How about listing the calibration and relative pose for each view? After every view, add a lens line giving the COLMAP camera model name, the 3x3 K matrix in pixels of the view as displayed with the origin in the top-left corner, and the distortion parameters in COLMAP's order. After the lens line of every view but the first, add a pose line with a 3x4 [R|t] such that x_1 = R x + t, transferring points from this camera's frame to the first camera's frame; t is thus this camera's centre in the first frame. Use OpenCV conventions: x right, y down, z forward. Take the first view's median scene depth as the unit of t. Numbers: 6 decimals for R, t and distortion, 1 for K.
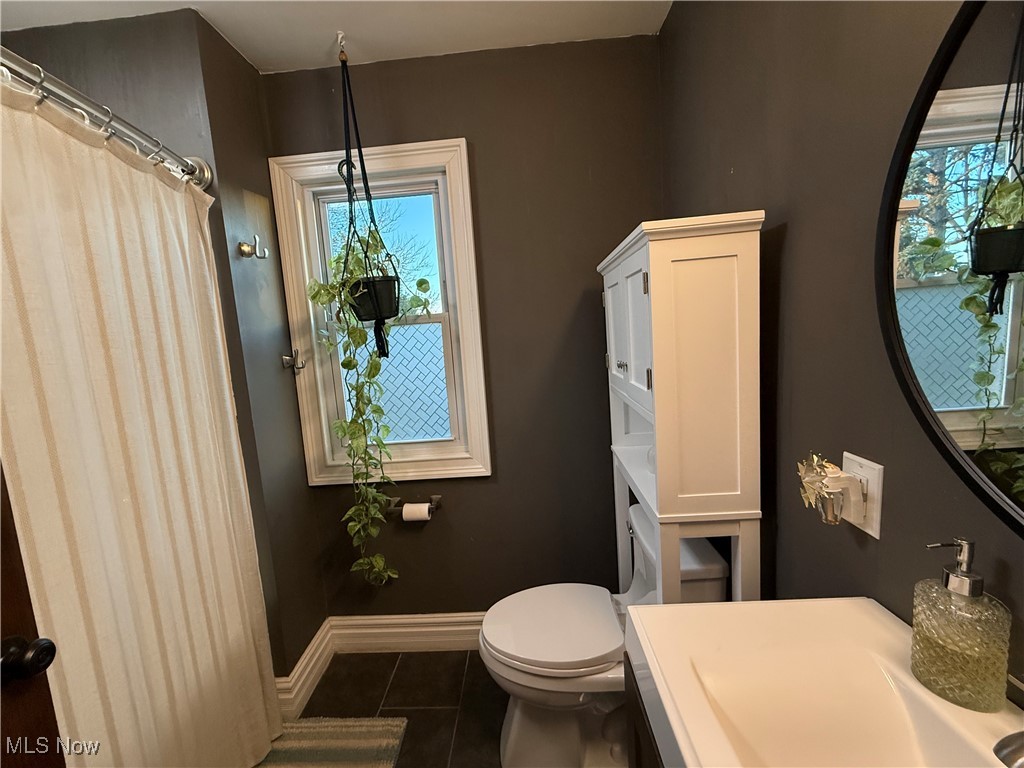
lens RADIAL K [[406.1, 0, 508.4], [0, 406.1, 383.0], [0, 0, 1]] dist [0.002026, -0.000435]
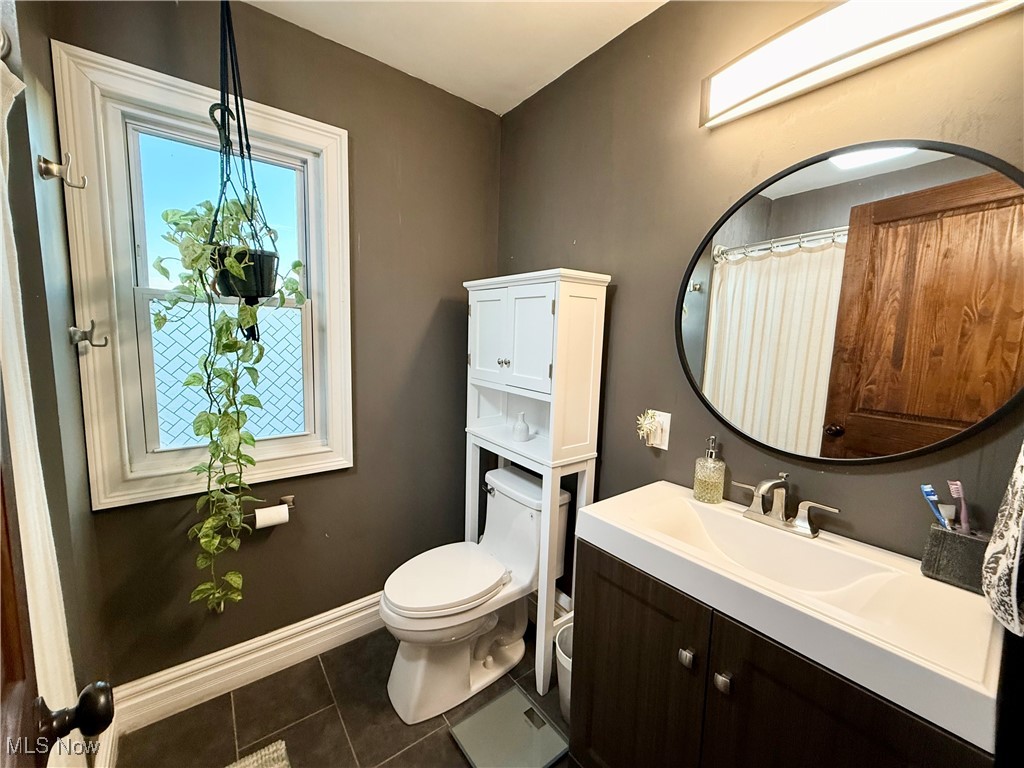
lens RADIAL K [[406.1, 0, 503.7], [0, 406.1, 383.7], [0, 0, 1]] dist [0.002026, -0.000435]
pose [[0.765589, 0.017732, 0.643085, -0.452984], [-0.009123, 0.999819, -0.016708, 0.038551], [-0.643265, 0.006924, 0.765612, -0.019074]]
